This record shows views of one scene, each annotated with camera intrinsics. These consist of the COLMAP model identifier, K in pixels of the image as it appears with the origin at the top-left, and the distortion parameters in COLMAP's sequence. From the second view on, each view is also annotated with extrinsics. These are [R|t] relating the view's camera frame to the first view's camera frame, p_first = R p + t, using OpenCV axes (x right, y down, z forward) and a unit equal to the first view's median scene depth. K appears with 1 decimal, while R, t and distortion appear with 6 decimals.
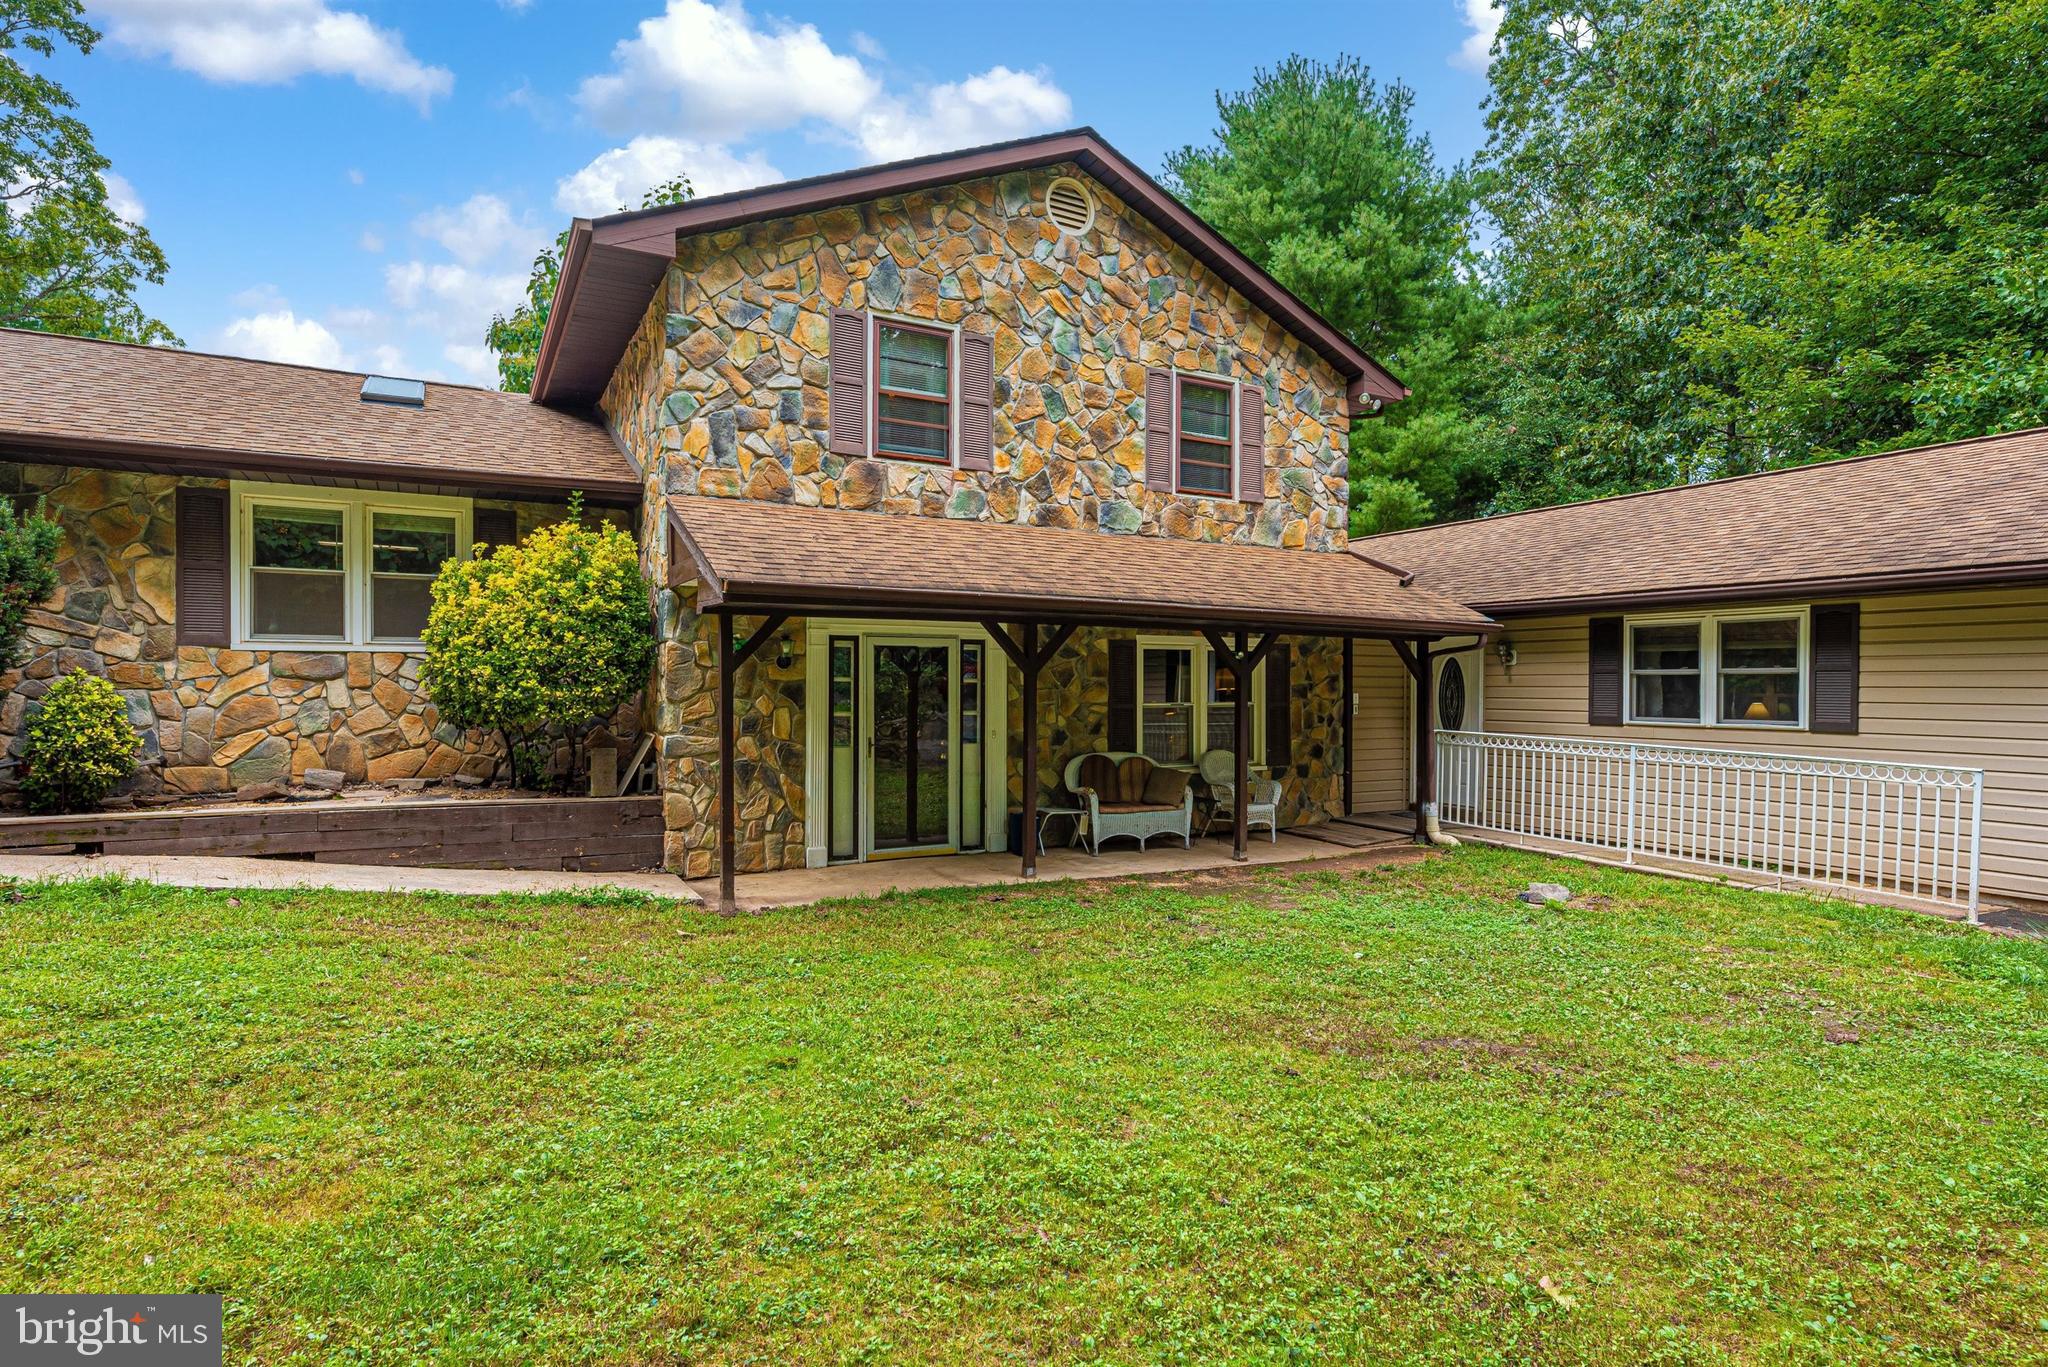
lens RADIAL K [[1045.3, 0, 1030.2], [0, 1045.3, 686.7], [0, 0, 1]] dist [-0.001010, -0.000183]
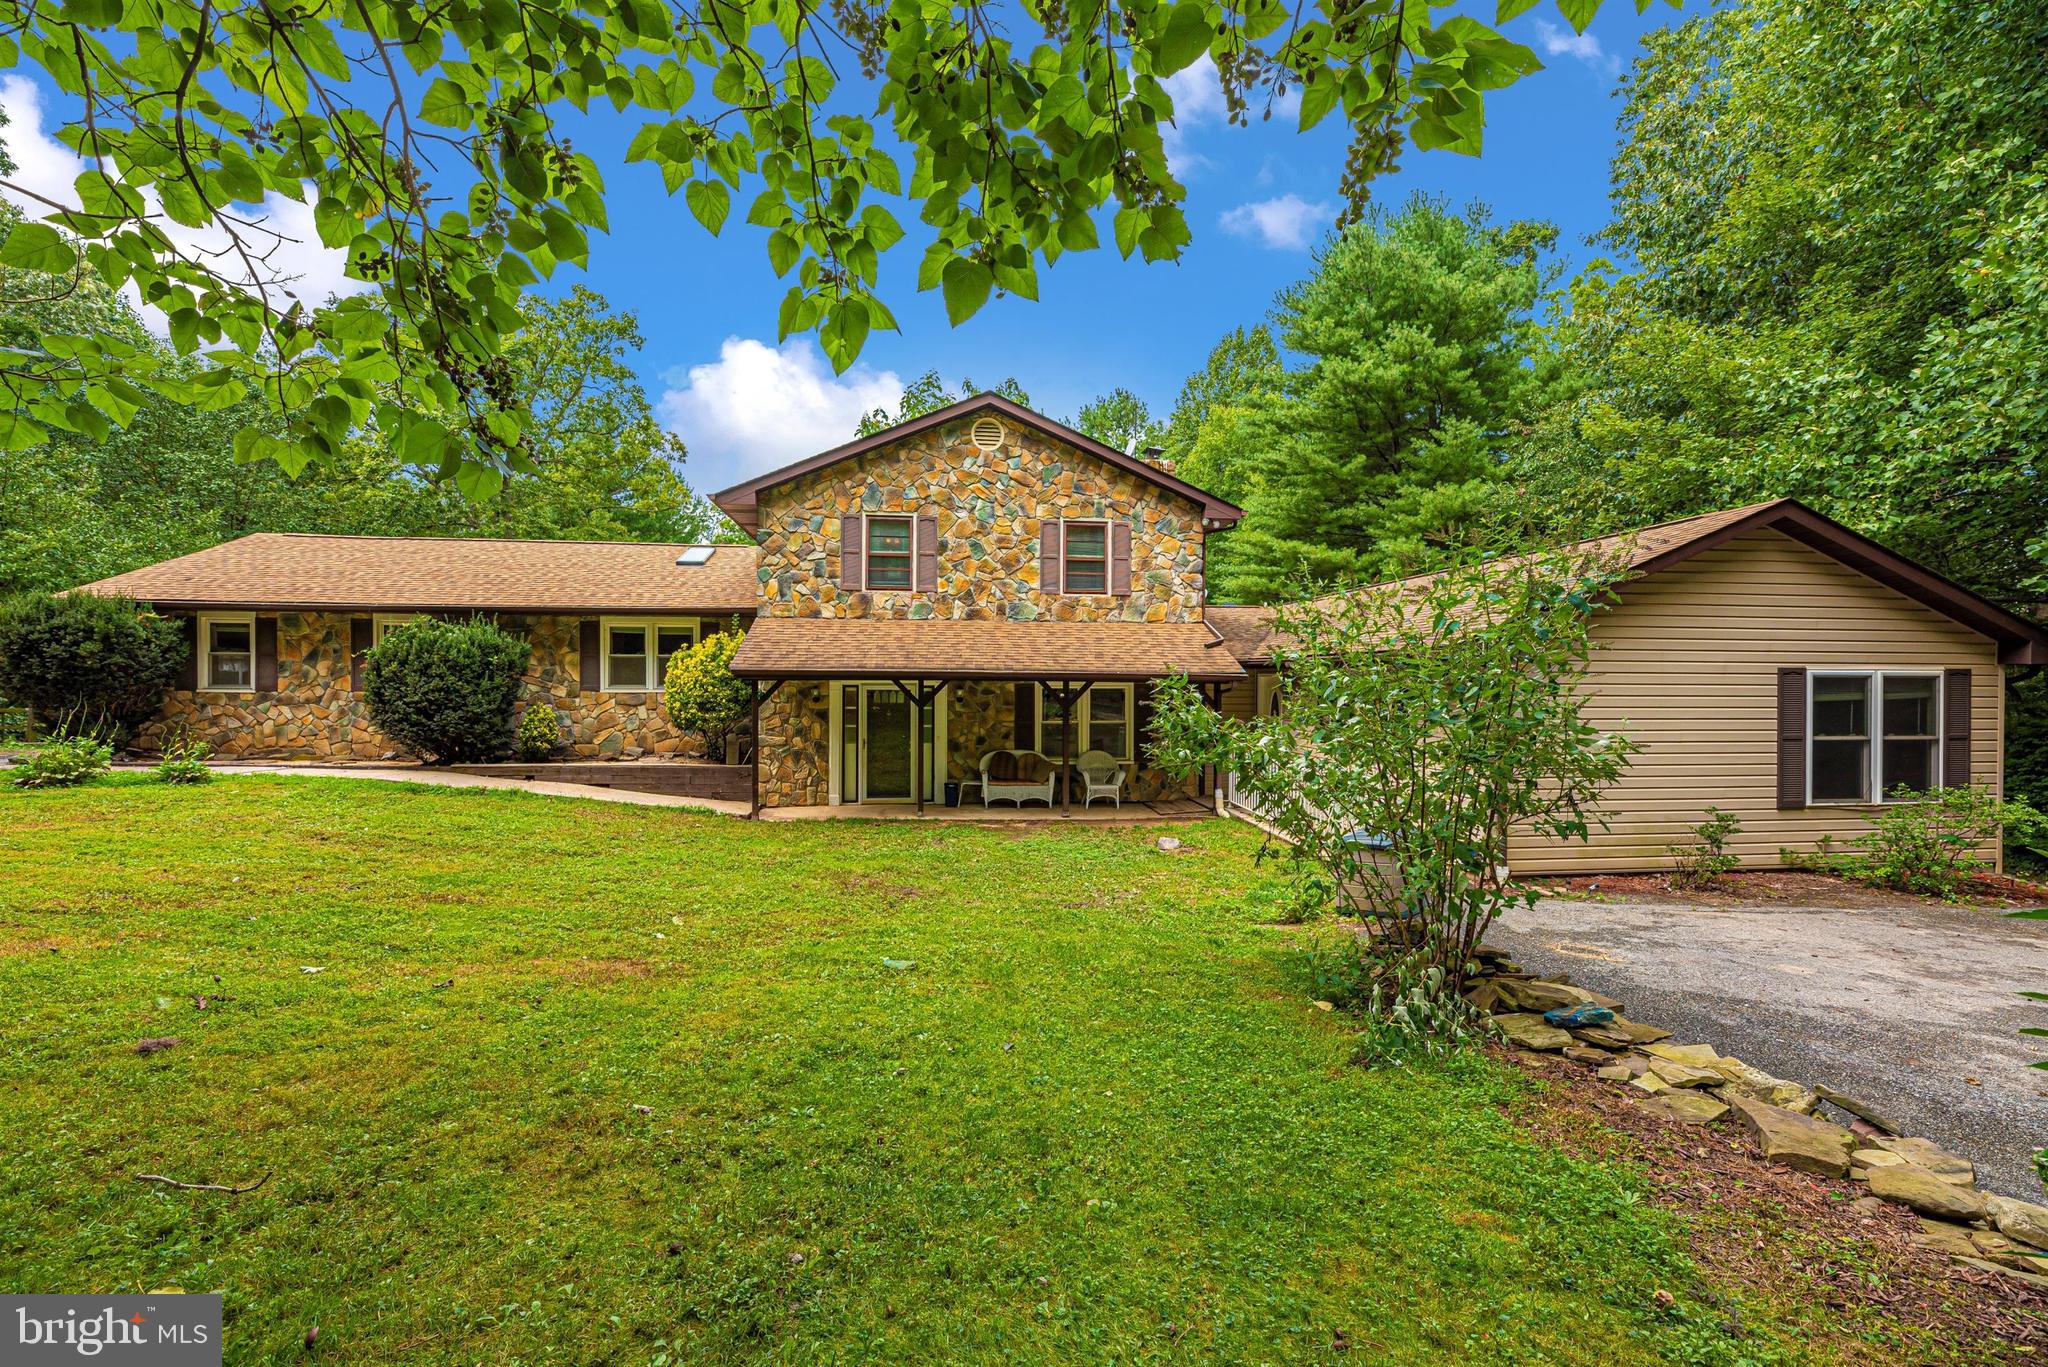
lens RADIAL K [[837.0, 0, 1018.8], [0, 837.0, 681.6], [0, 0, 1]] dist [0.000027, 0.000130]
pose [[0.926510, 0.001568, -0.376266, 0.636110], [-0.001566, 0.999999, 0.000312, -0.052366], [0.376266, 0.000300, 0.926512, -0.277413]]
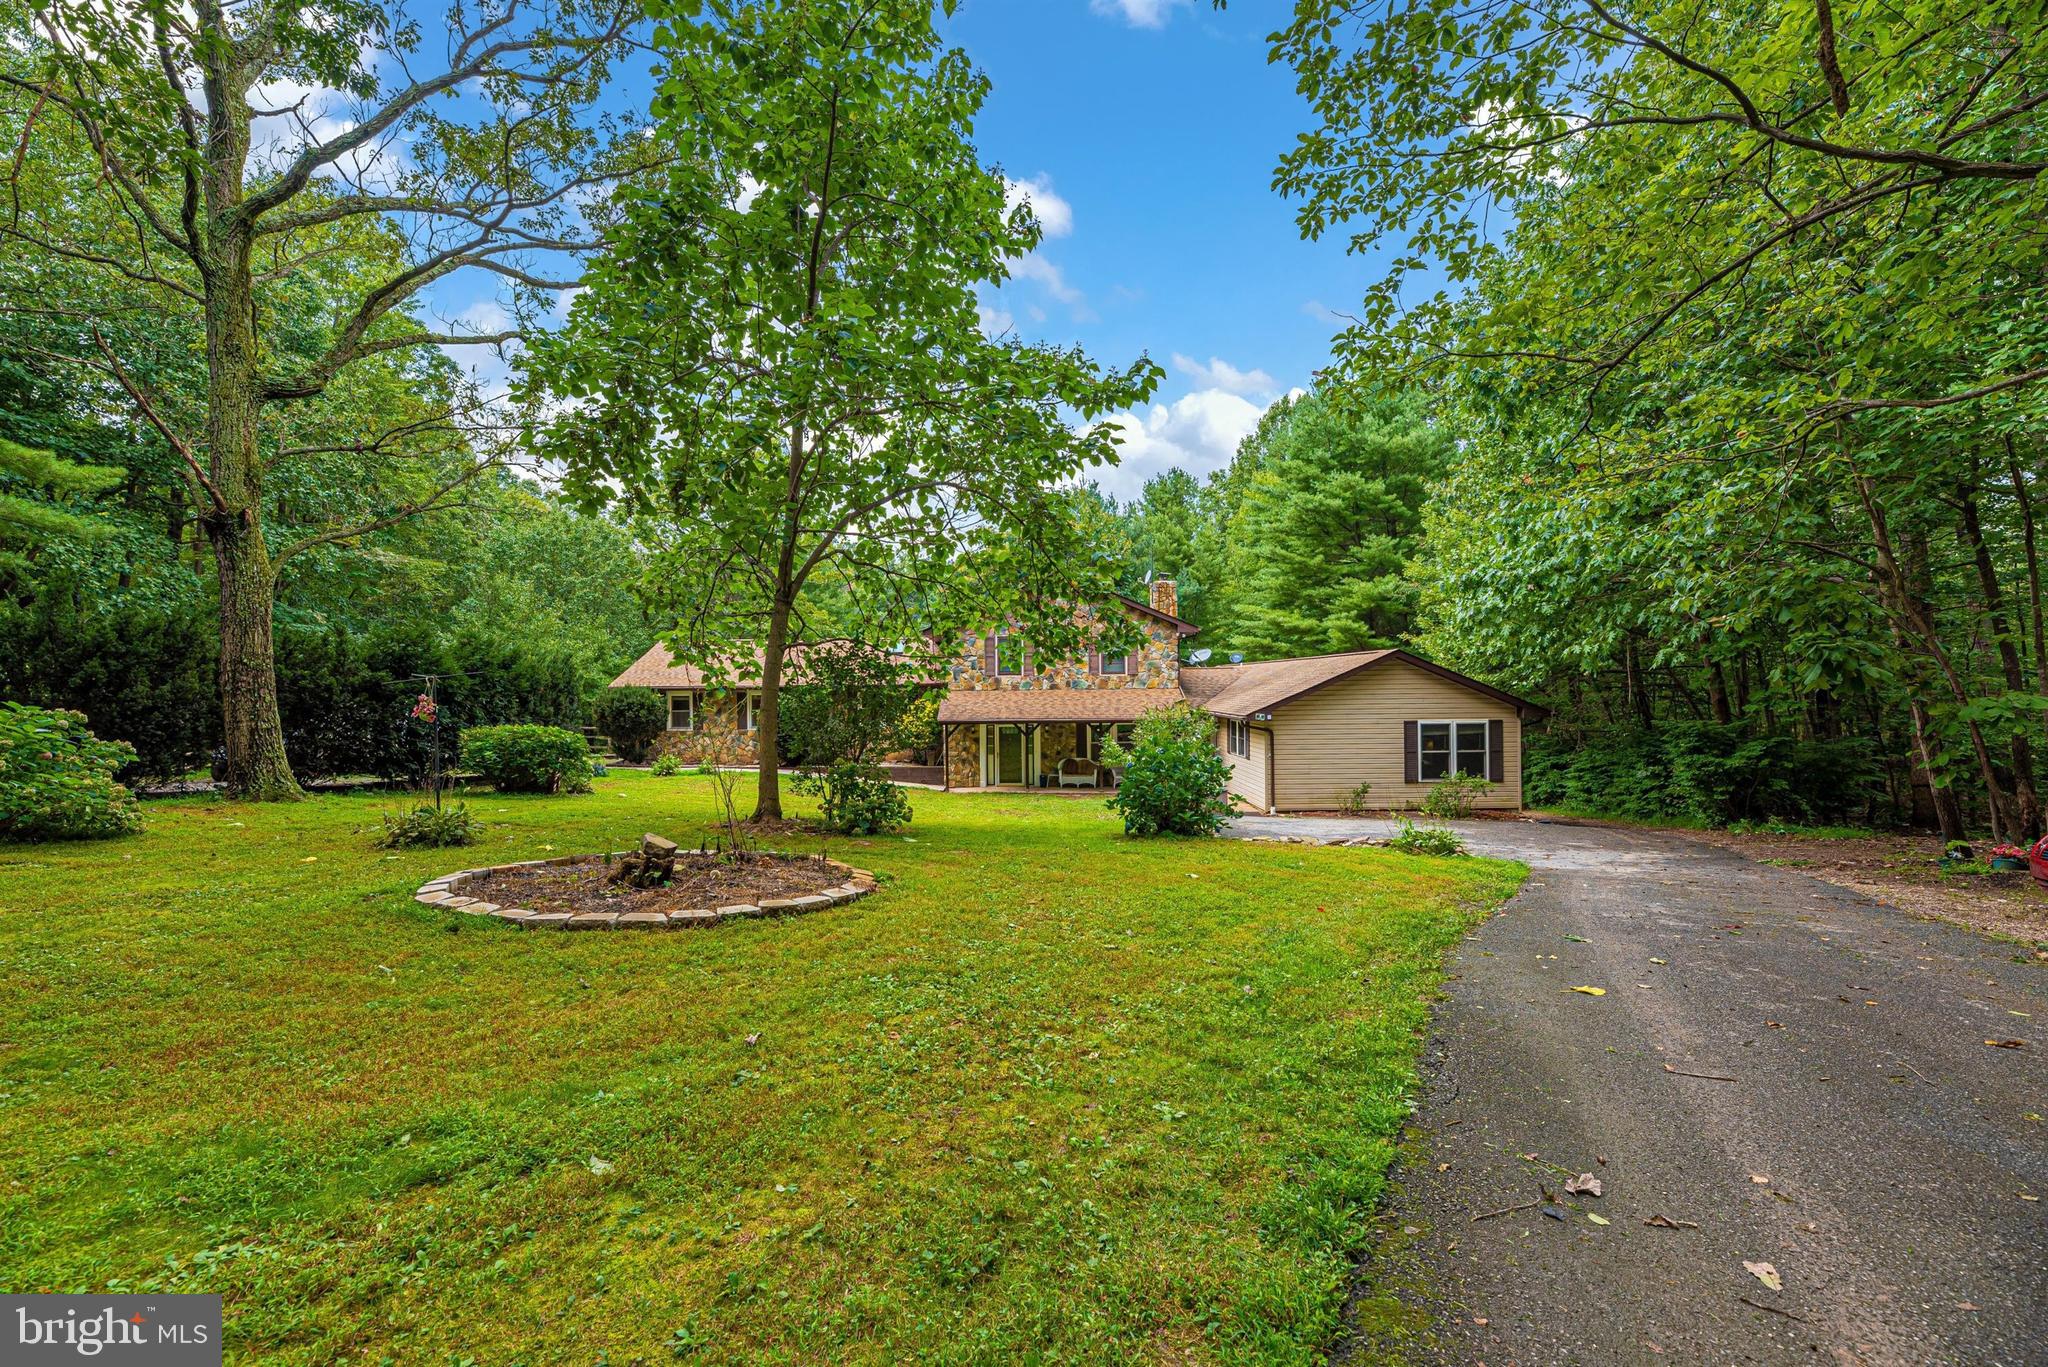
lens RADIAL K [[837.0, 0, 1019.3], [0, 837.0, 687.4], [0, 0, 1]] dist [0.000027, 0.000130]
pose [[0.878760, -0.010648, -0.477145, 1.231762], [0.012430, 0.999923, 0.000578, -0.168406], [0.477102, -0.006439, 0.878825, -1.436794]]
